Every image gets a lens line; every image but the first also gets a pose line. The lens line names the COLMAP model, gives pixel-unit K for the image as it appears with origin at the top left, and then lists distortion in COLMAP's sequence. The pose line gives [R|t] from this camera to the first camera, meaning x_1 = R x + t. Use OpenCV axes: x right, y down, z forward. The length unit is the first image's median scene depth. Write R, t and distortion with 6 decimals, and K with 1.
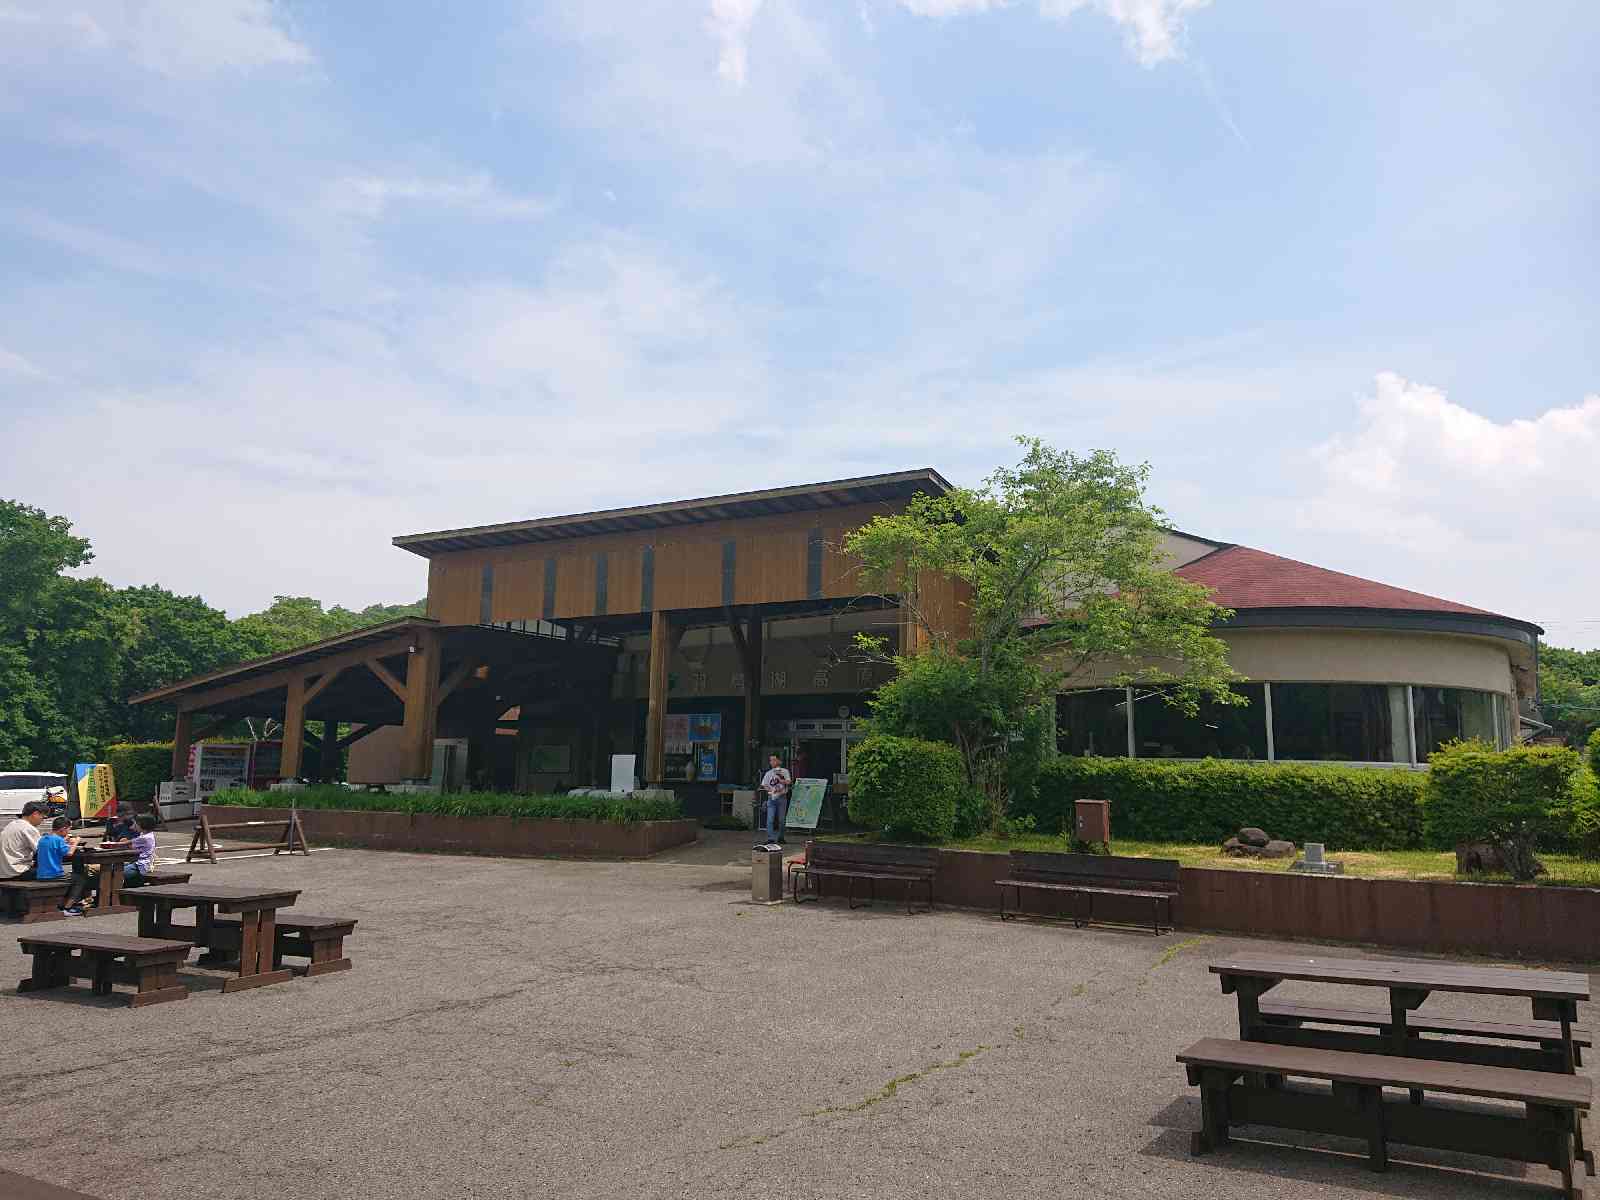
lens RADIAL K [[1280.2, 0, 800.0], [0, 1280.2, 600.0], [0, 0, 1]] dist [0.011622, -0.006781]
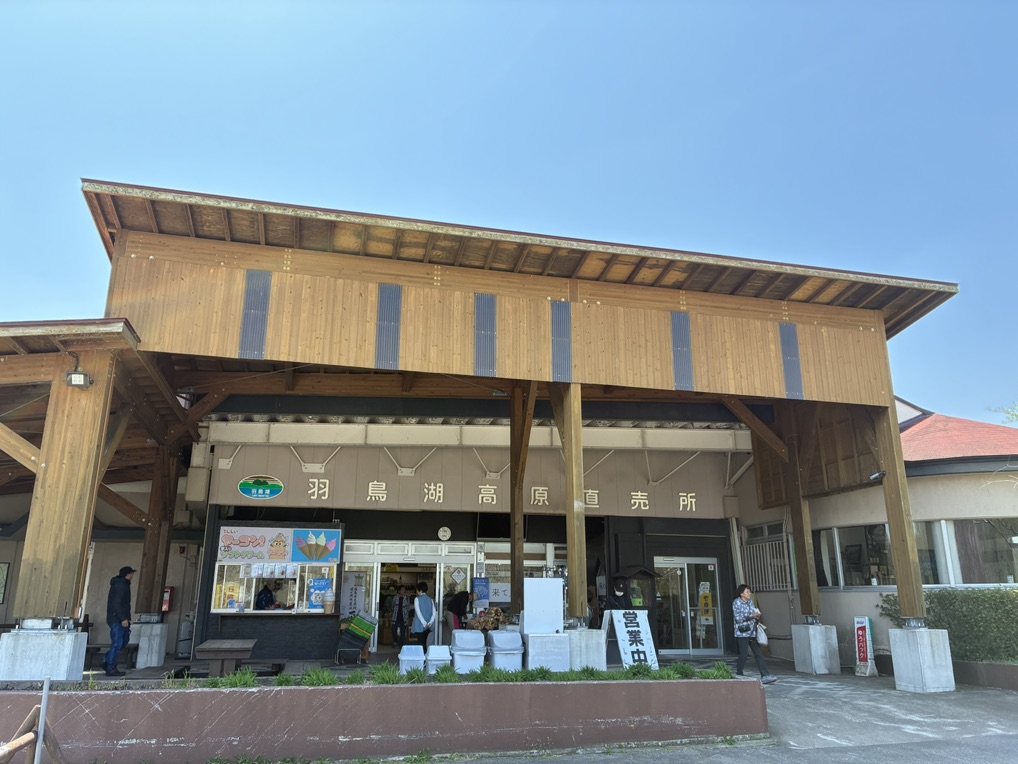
lens RADIAL K [[742.7, 0, 509.0], [0, 742.7, 382.0], [0, 0, 1]] dist [0.024431, -0.005617]
pose [[0.693947, 0.185206, 0.695799, -0.401421], [-0.089204, 0.981022, -0.172159, 0.078789], [-0.714479, 0.057401, 0.697298, 0.664906]]
